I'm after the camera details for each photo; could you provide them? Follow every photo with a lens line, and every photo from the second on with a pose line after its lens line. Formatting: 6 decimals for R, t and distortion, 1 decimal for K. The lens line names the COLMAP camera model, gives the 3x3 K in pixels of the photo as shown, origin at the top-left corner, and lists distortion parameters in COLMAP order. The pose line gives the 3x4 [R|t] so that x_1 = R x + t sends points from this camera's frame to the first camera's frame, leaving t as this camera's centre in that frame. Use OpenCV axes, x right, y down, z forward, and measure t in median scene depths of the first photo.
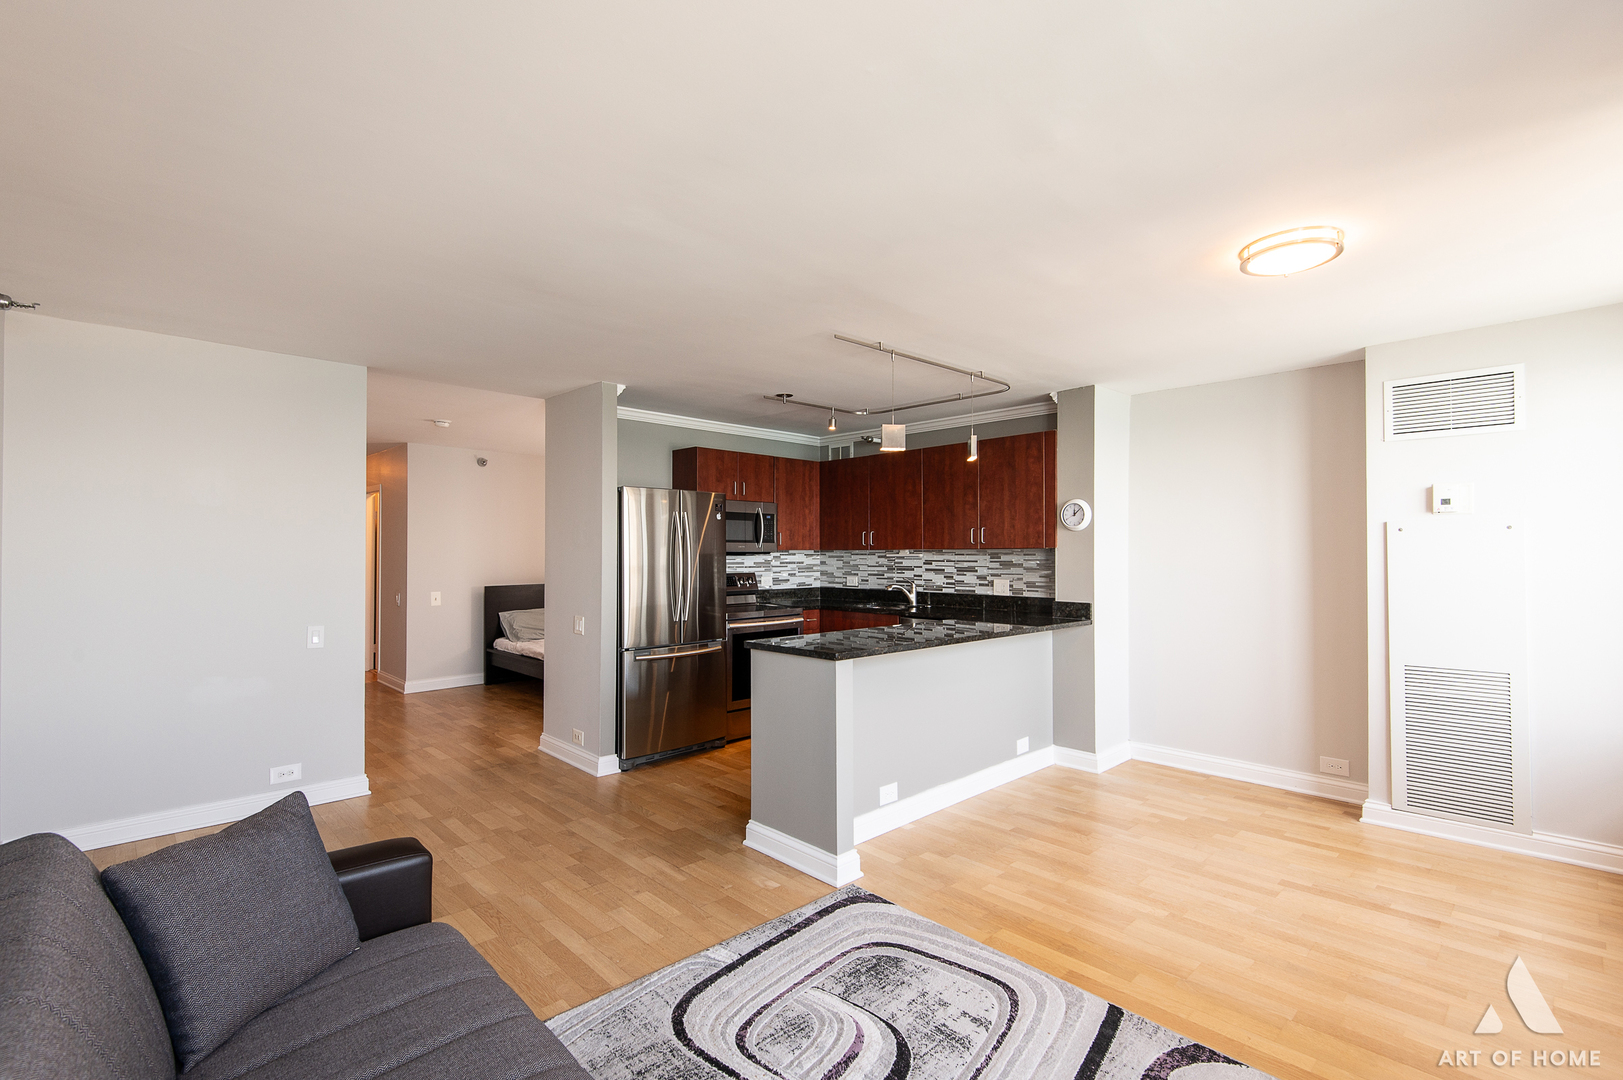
lens RADIAL K [[728.9, 0, 807.3], [0, 728.9, 540.2], [0, 0, 1]] dist [0.028392, -0.015517]
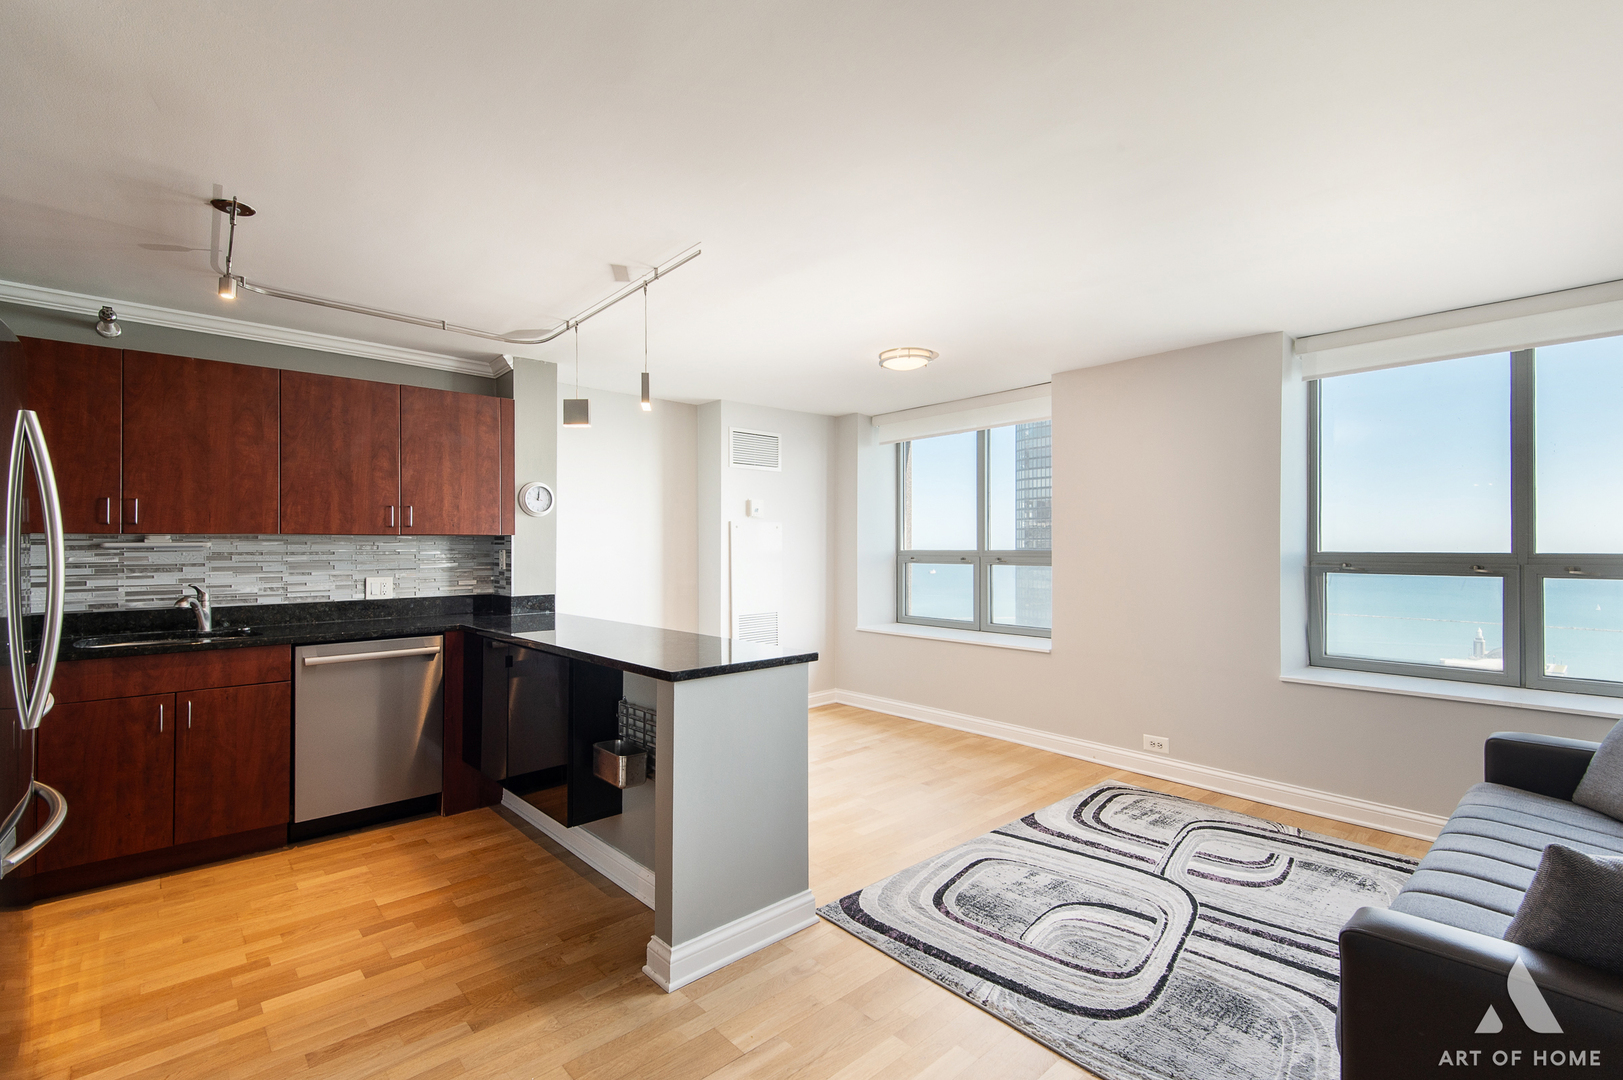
lens RADIAL K [[728.9, 0, 808.2], [0, 728.9, 542.5], [0, 0, 1]] dist [0.028392, -0.015517]
pose [[0.023390, 0.006311, 0.999706, -0.644820], [-0.015588, 0.999861, -0.005948, 0.023417], [-0.999605, -0.015444, 0.023485, 0.773707]]
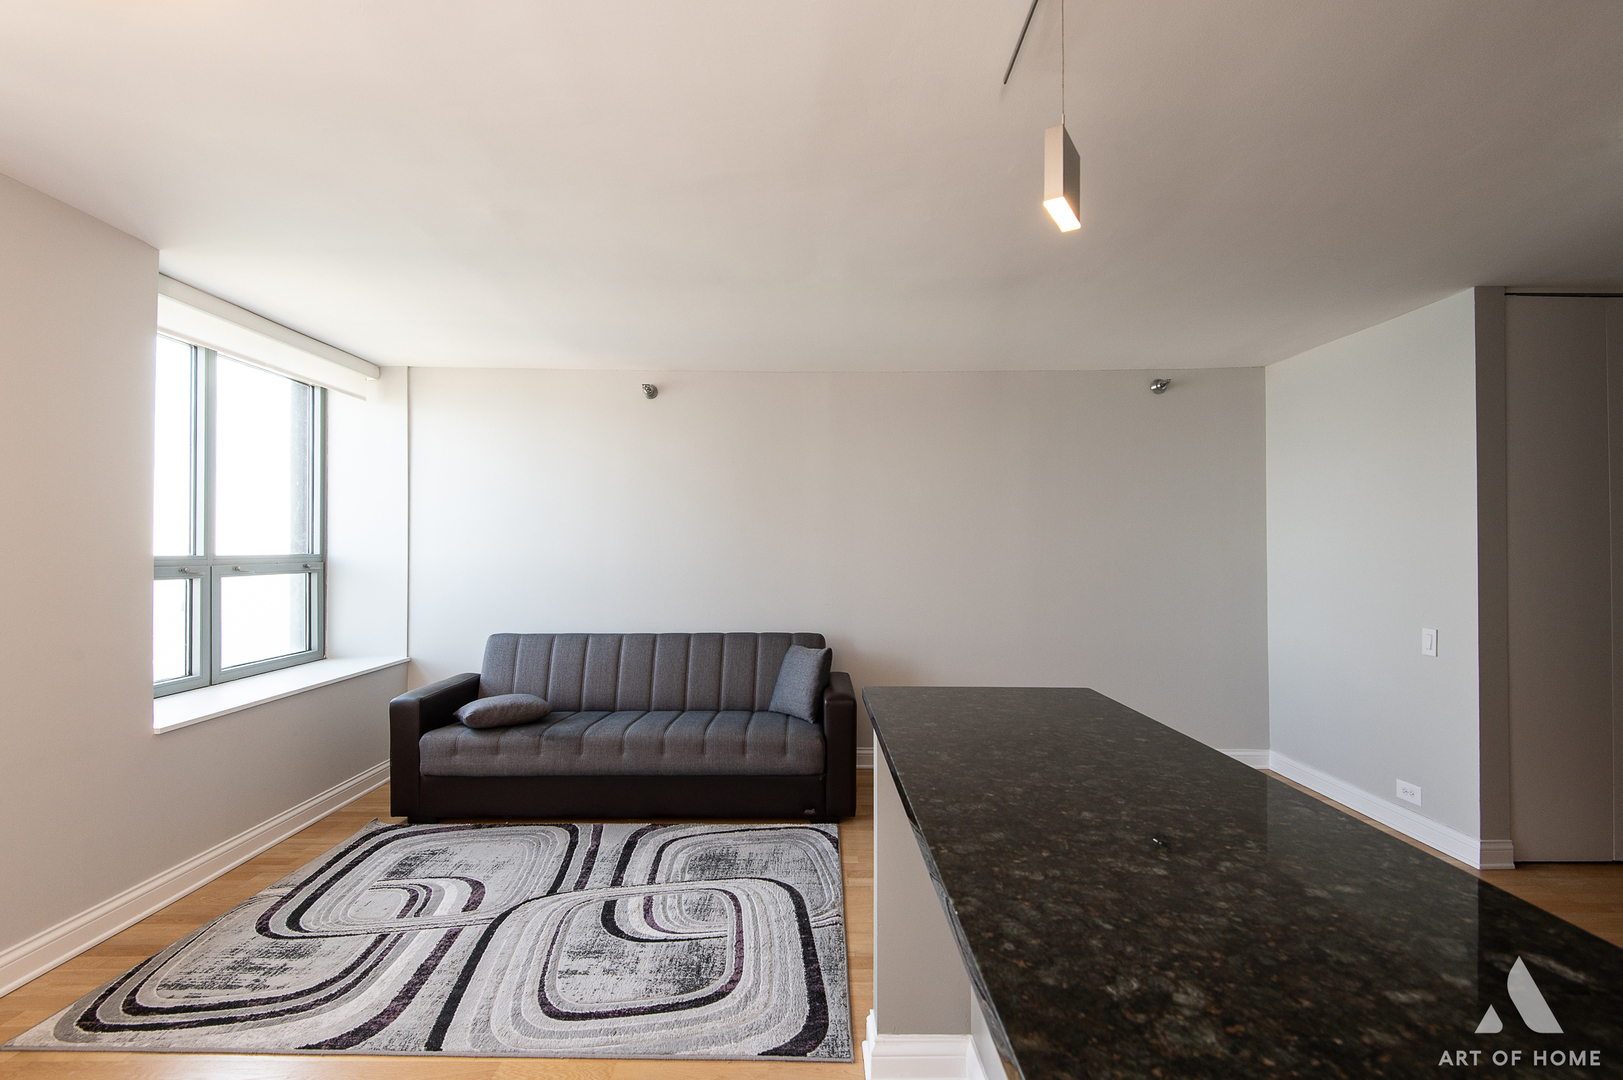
lens RADIAL K [[728.9, 0, 808.2], [0, 728.9, 545.8], [0, 0, 1]] dist [0.028392, -0.015517]
pose [[-0.687041, -0.003706, -0.726609, 0.427015], [0.011050, 0.999818, -0.015548, 0.029682], [0.726535, -0.018711, -0.686875, 1.101538]]
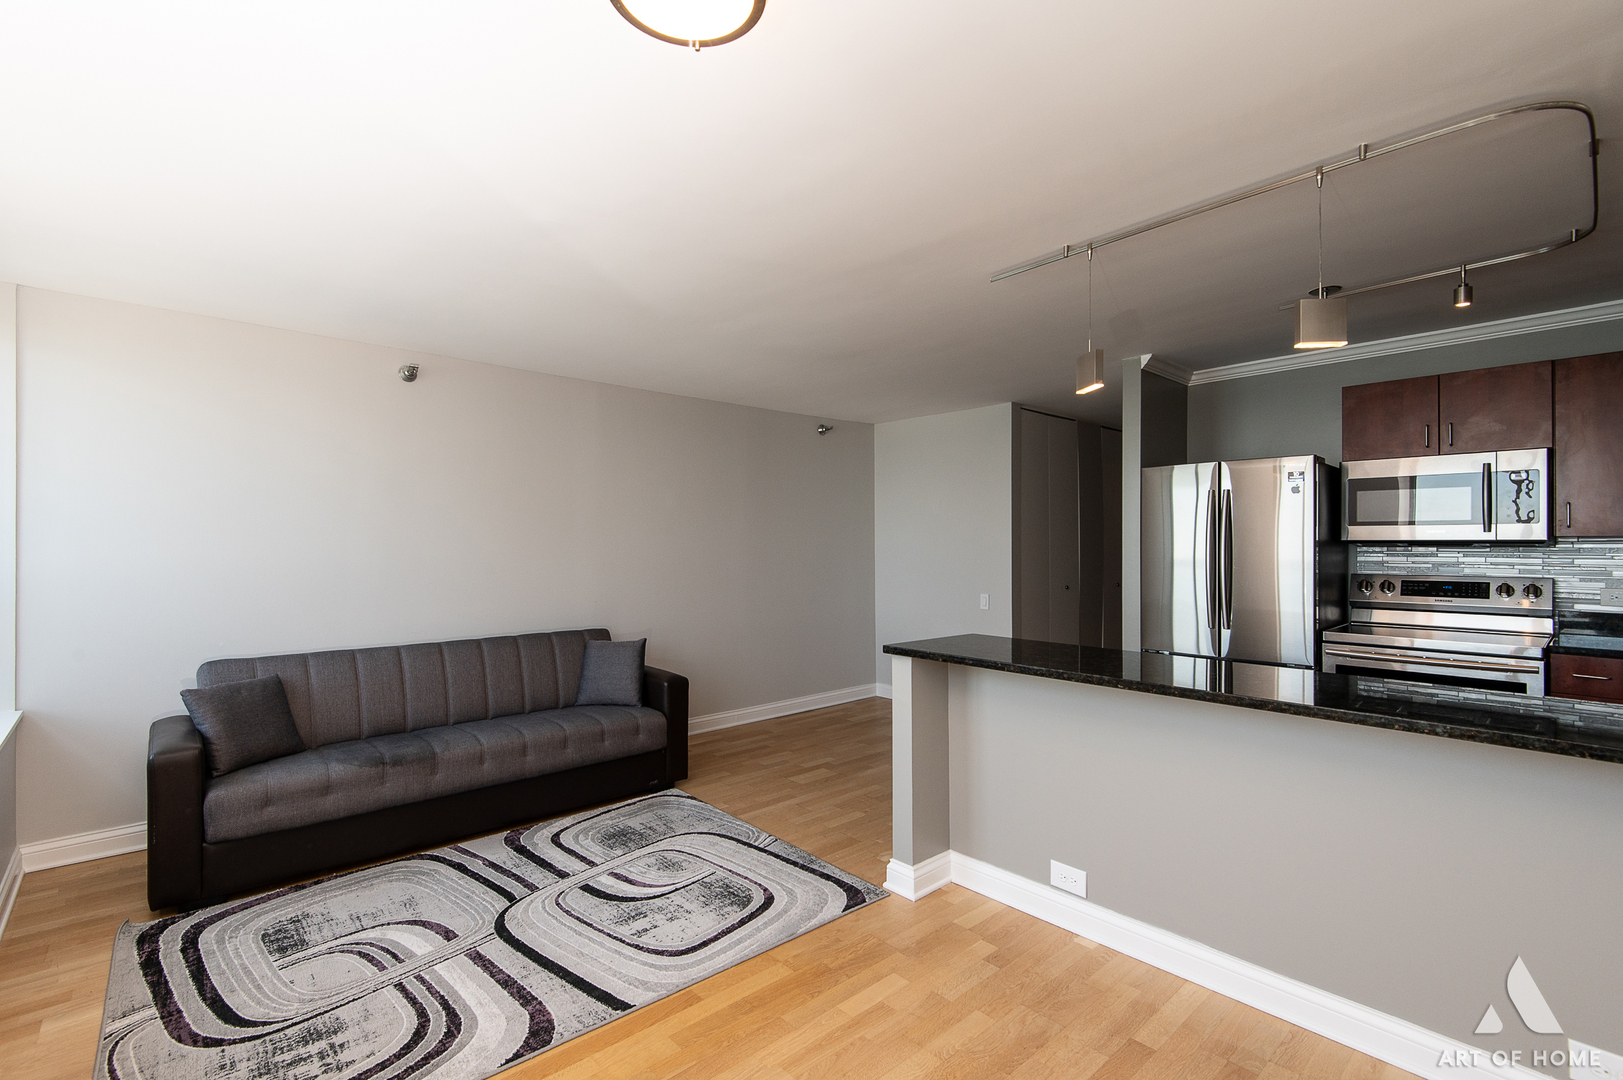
lens RADIAL K [[728.9, 0, 807.3], [0, 728.9, 542.6], [0, 0, 1]] dist [0.028392, -0.015517]
pose [[-0.029372, -0.003620, -0.999562, 0.783670], [0.016585, 0.999854, -0.004108, 0.017151], [0.999431, -0.016699, -0.029308, 0.724052]]
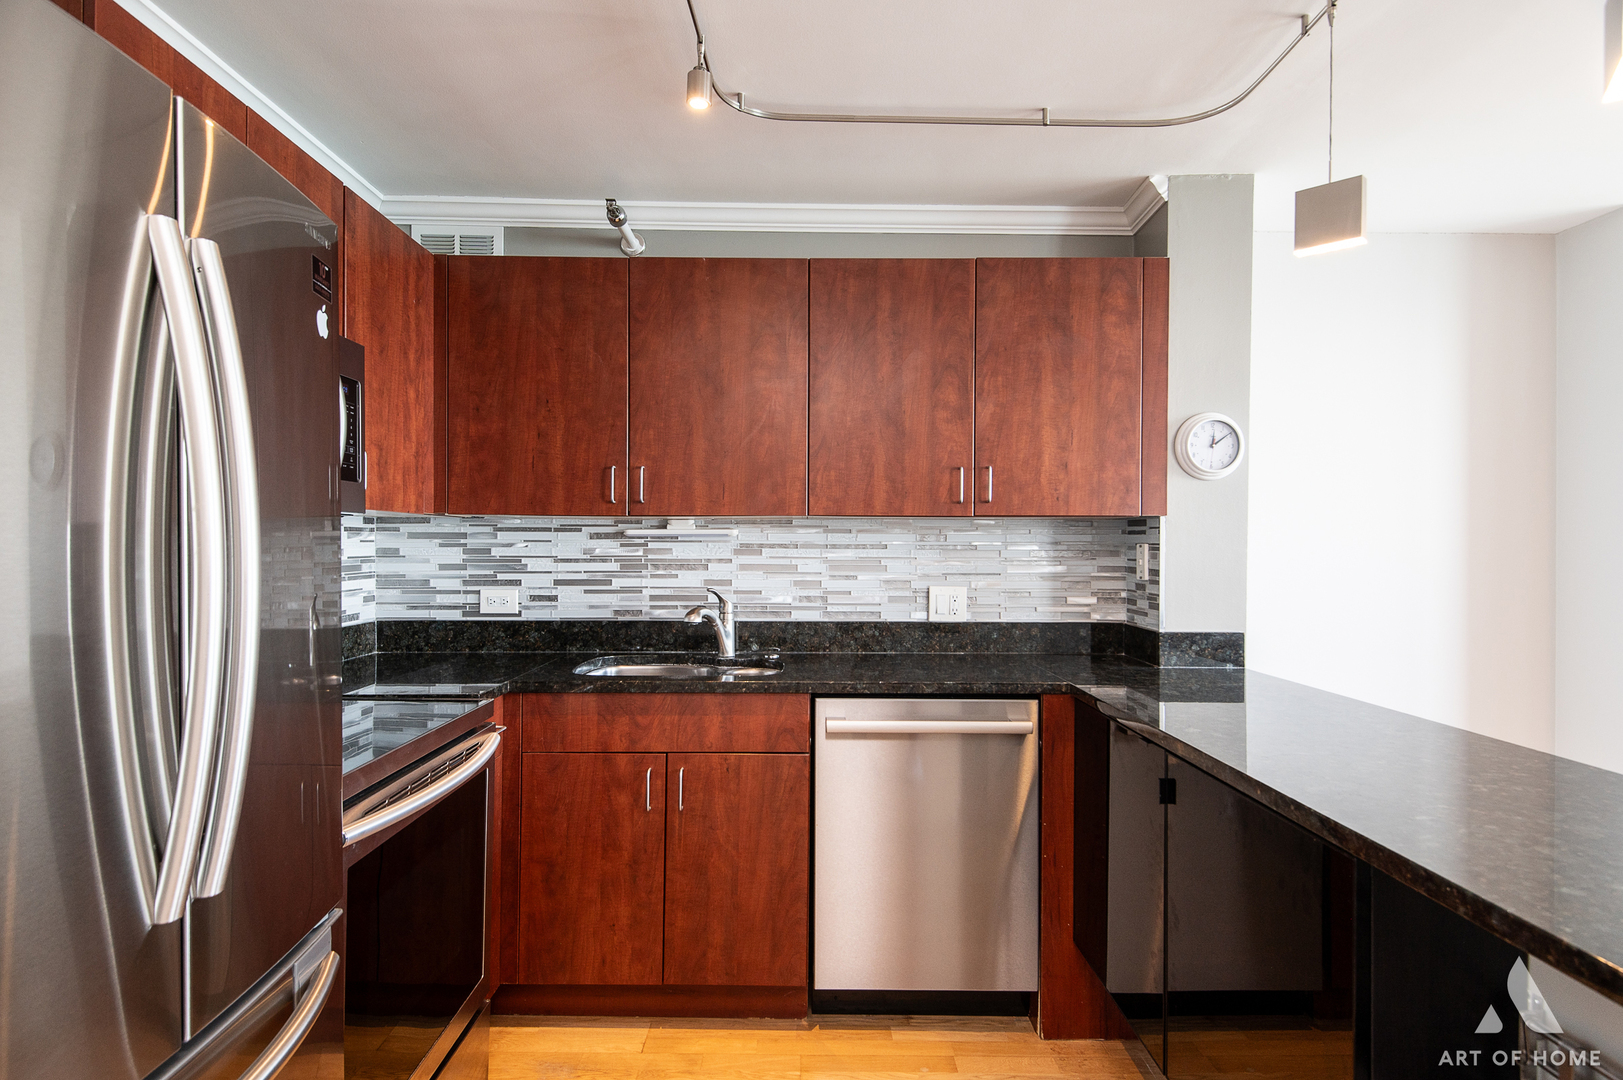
lens RADIAL K [[902.7, 0, 805.2], [0, 902.7, 543.2], [0, 0, 1]] dist [0.025249, -0.003355]
pose [[0.688957, 0.002767, 0.724797, -0.281367], [-0.018491, 0.999734, 0.013760, 0.029475], [-0.724567, -0.022882, 0.688825, 0.949356]]
